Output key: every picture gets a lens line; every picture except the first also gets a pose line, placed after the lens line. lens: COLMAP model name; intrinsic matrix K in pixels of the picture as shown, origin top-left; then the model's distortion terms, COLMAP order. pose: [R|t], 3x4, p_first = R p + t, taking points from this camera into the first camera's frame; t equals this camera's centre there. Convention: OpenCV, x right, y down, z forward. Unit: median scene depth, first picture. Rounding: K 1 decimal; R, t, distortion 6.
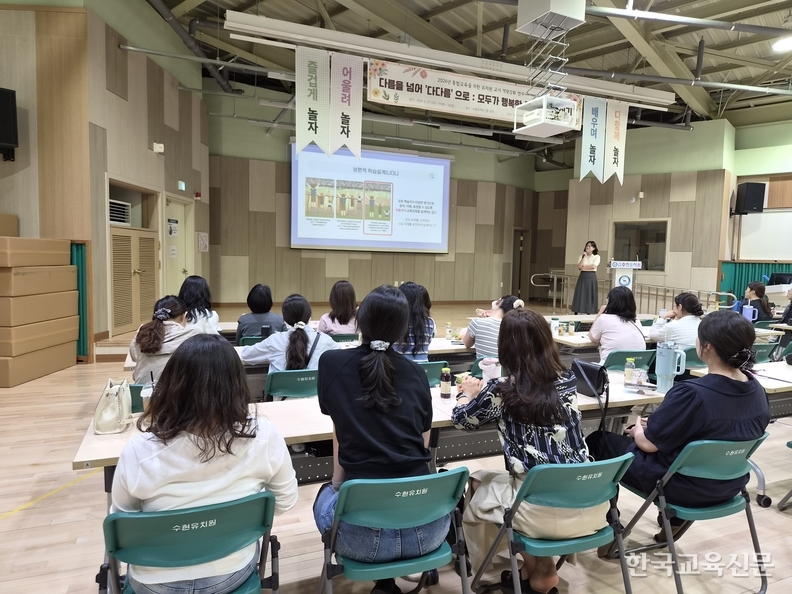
lens RADIAL K [[531.5, 0, 400.9], [0, 531.5, 292.6], [0, 0, 1]] dist [0.026500, -0.015596]
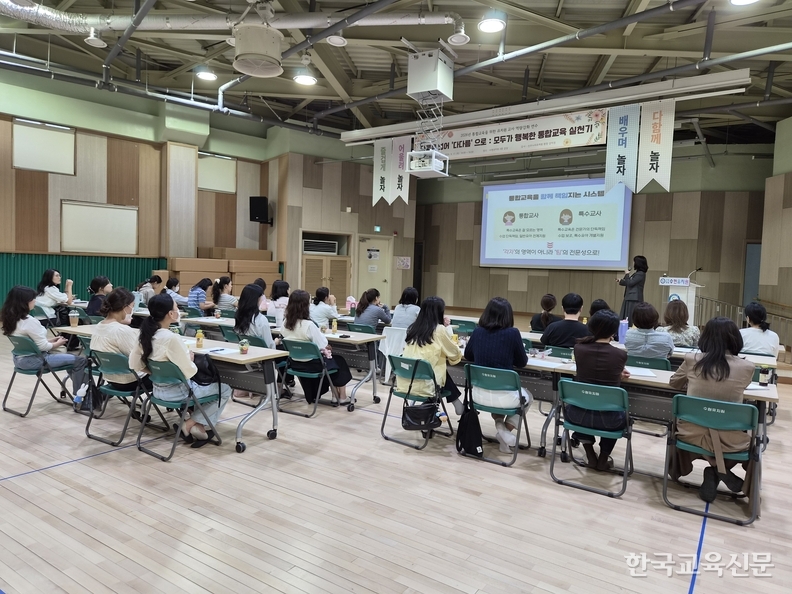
lens RADIAL K [[531.5, 0, 397.6], [0, 531.5, 298.8], [0, 0, 1]] dist [0.026500, -0.015596]
pose [[0.566540, 0.035748, -0.823259, 1.018694], [-0.070044, 0.997532, -0.004886, 0.019528], [0.821052, 0.060433, 0.567645, 0.140733]]
